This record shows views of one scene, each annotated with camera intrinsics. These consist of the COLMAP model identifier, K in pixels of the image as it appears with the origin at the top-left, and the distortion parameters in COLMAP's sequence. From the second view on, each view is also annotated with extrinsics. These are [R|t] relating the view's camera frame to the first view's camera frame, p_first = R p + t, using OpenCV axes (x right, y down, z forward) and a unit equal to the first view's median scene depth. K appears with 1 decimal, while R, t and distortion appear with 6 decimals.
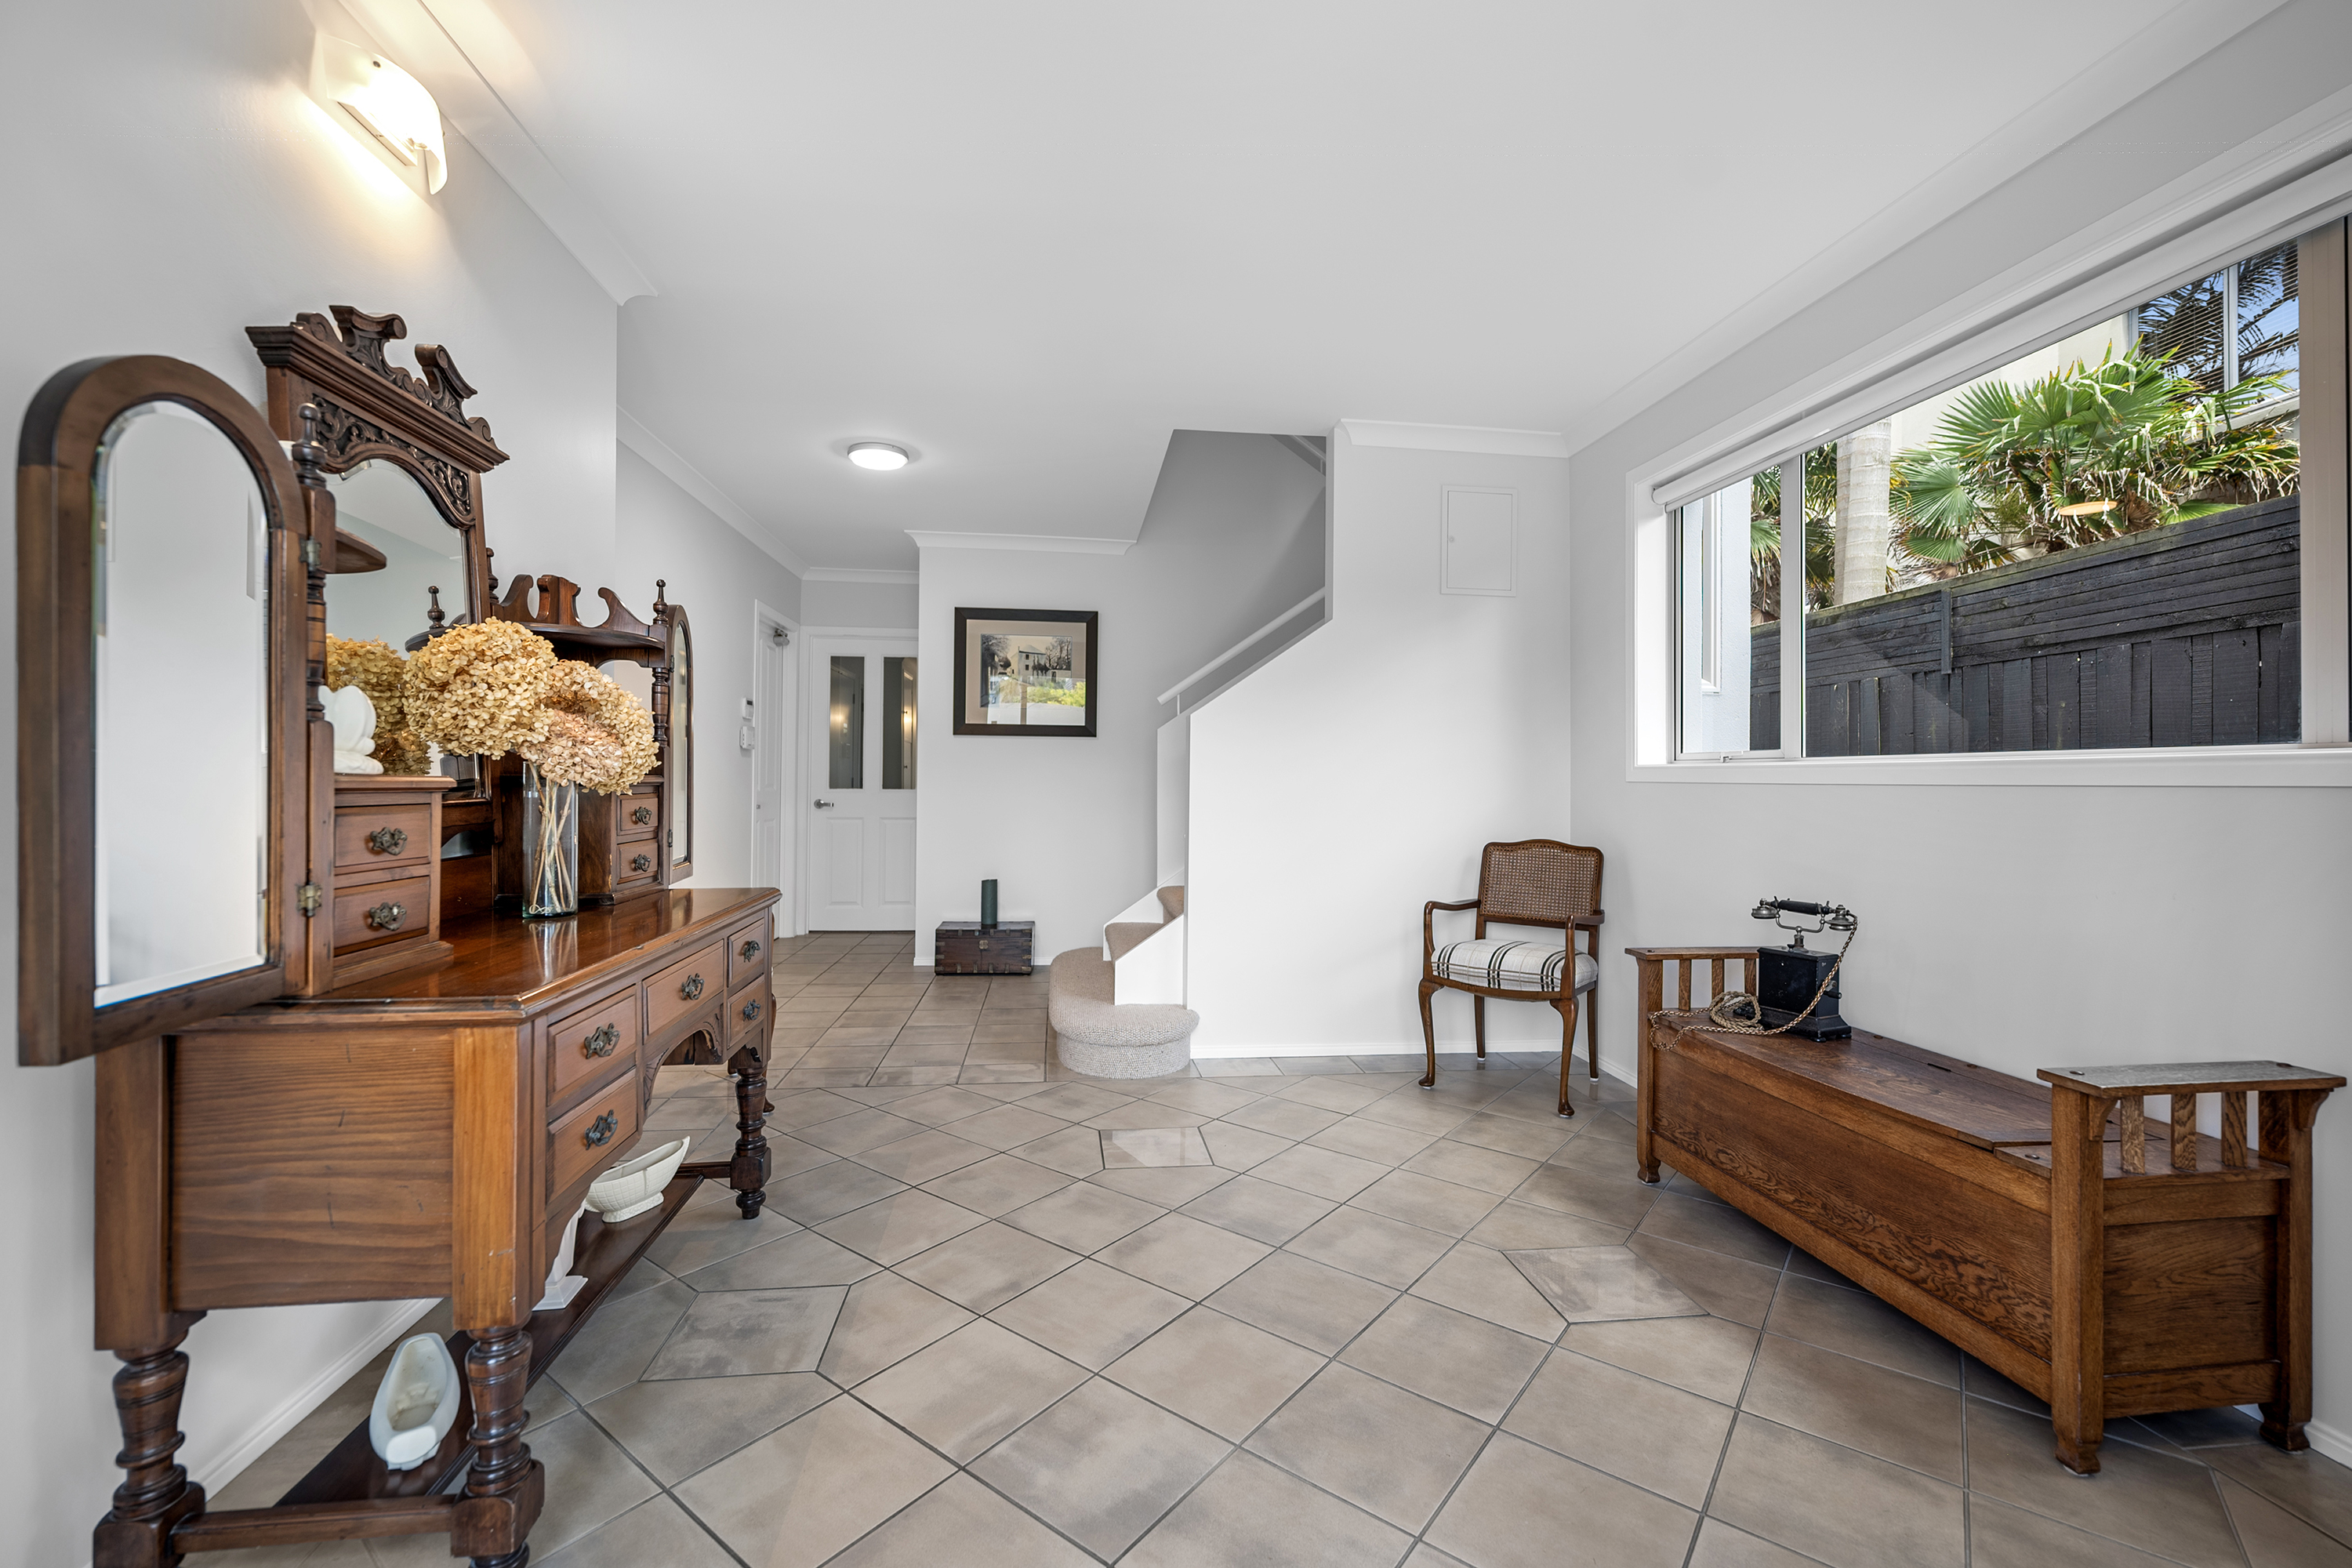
lens RADIAL K [[1006.8, 0, 1187.5], [0, 1006.8, 780.7], [0, 0, 1]] dist [-0.001239, 0.000027]
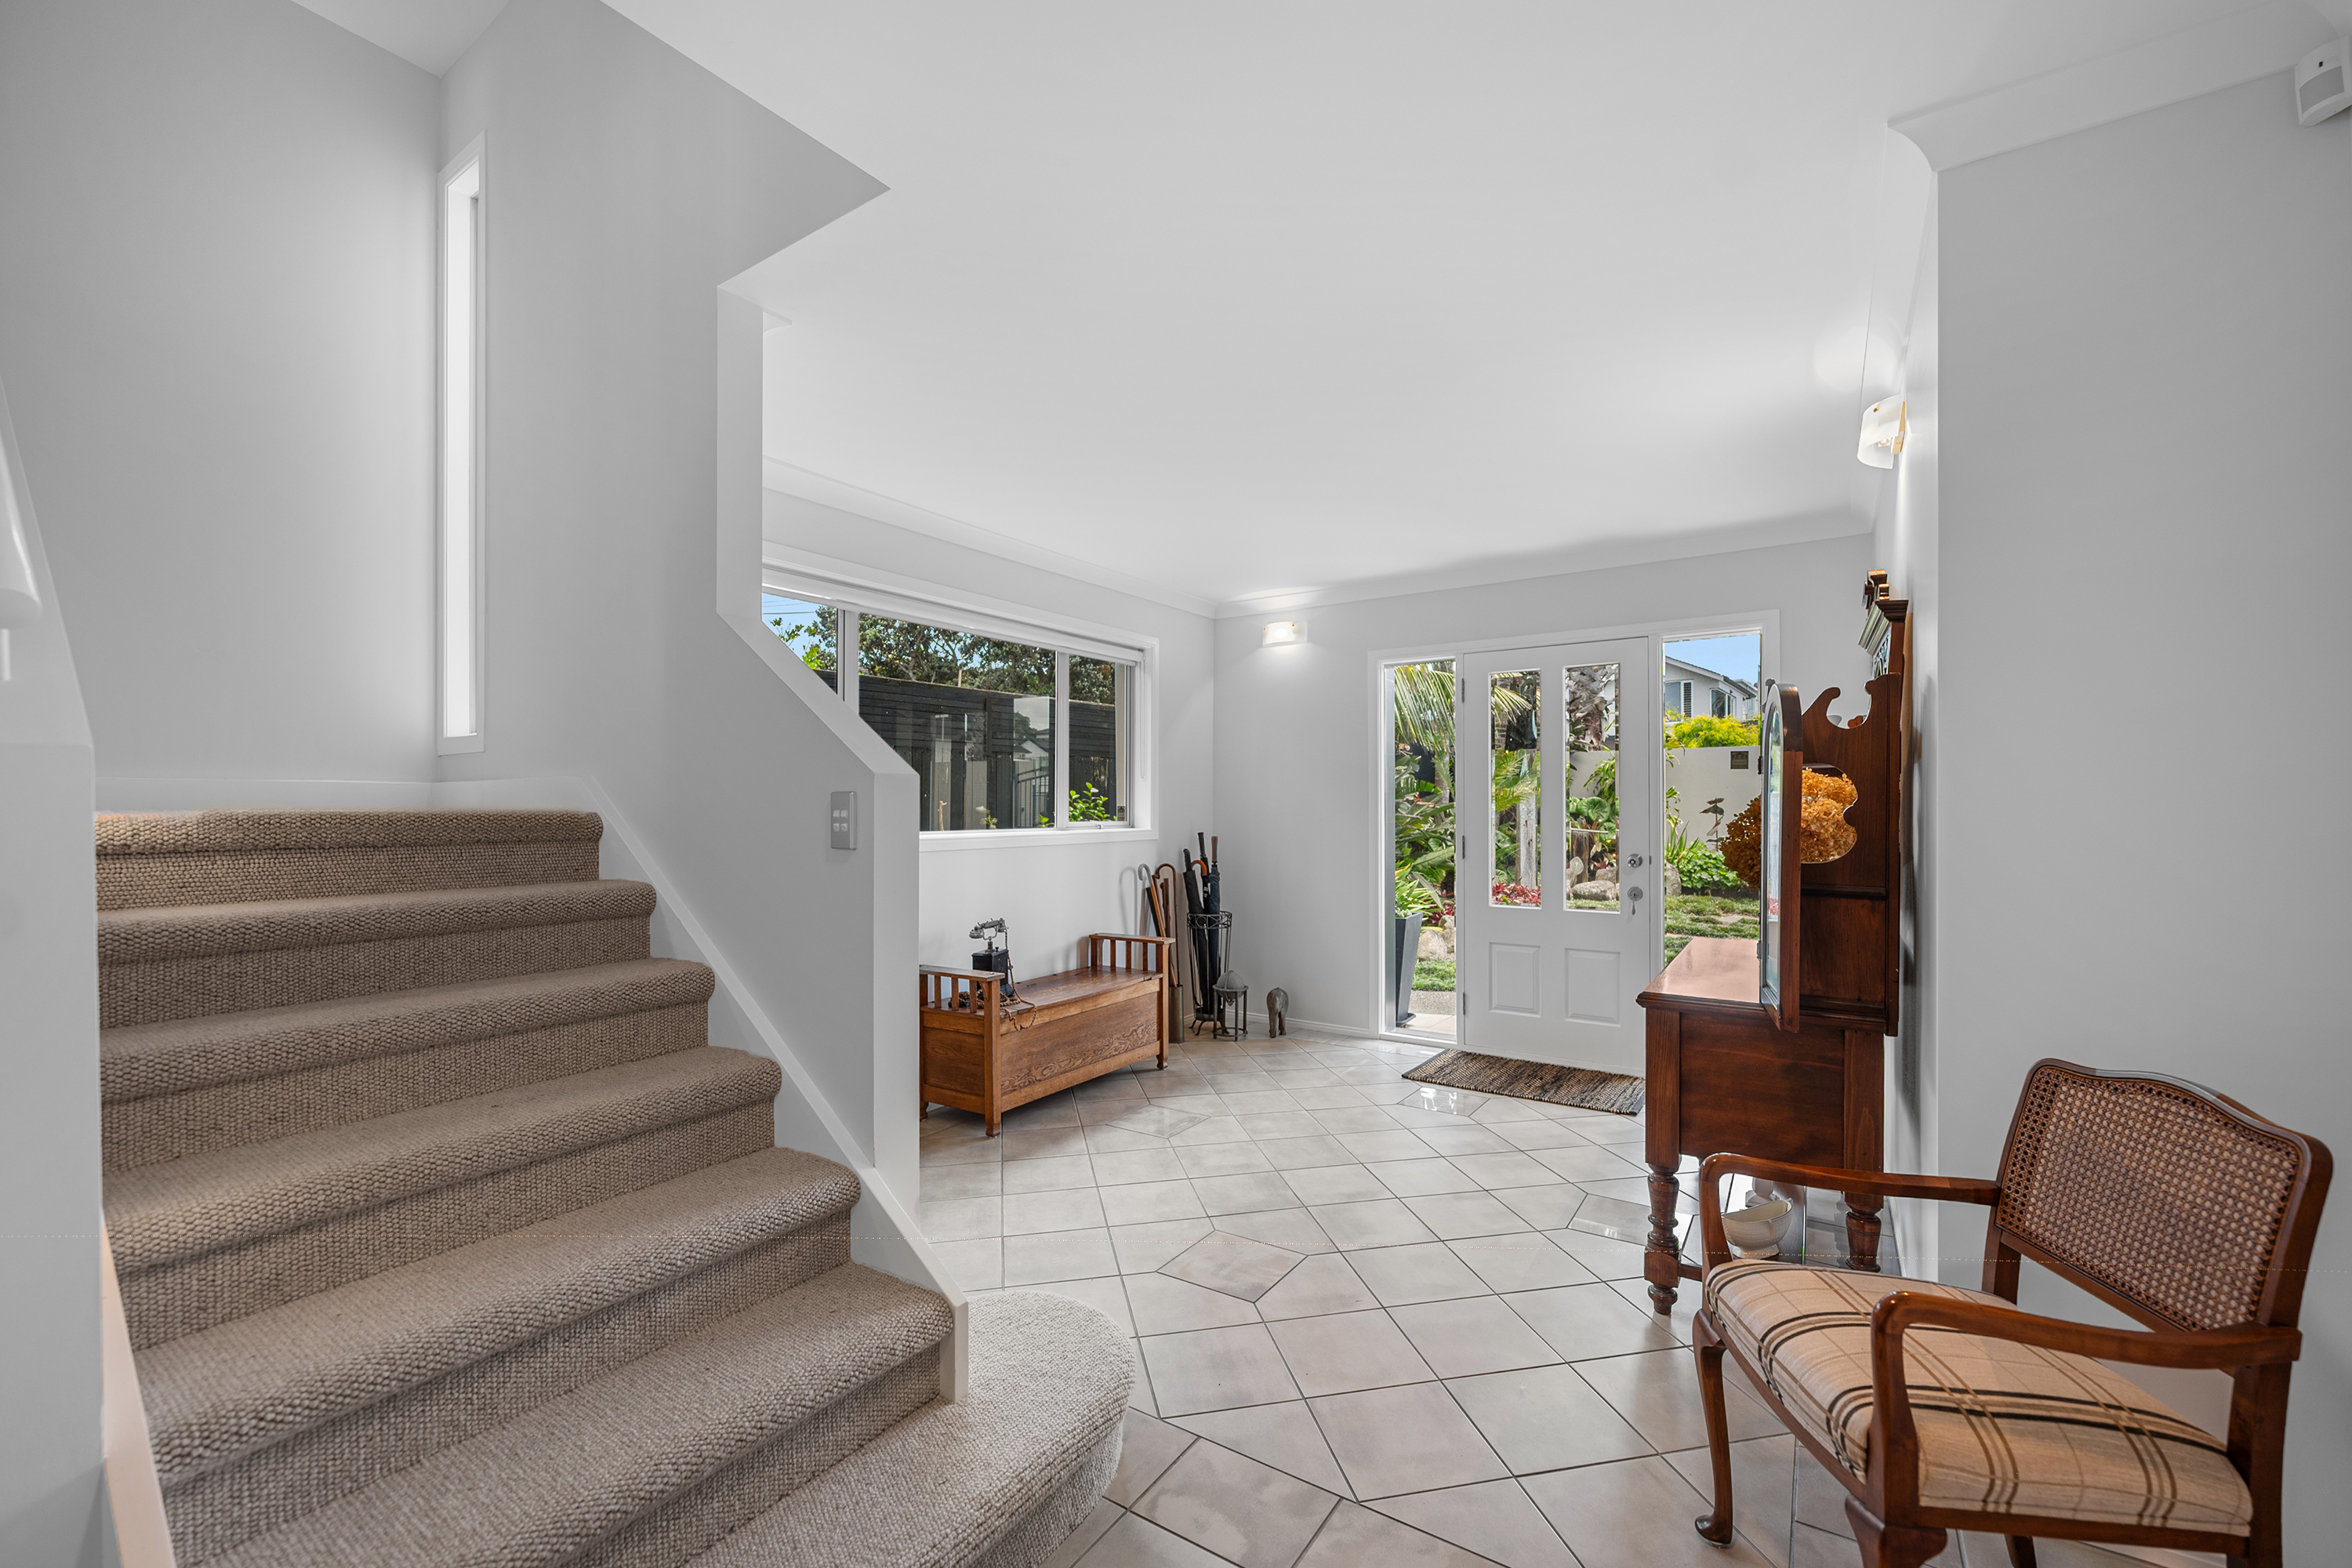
lens RADIAL K [[953.2, 0, 1189.4], [0, 953.2, 795.0], [0, 0, 1]] dist [0.001059, -0.000408]
pose [[-0.751297, -0.001914, 0.659962, -0.768733], [-0.005564, 0.999979, -0.003434, -0.097565], [-0.659941, -0.006252, -0.751291, 2.203490]]
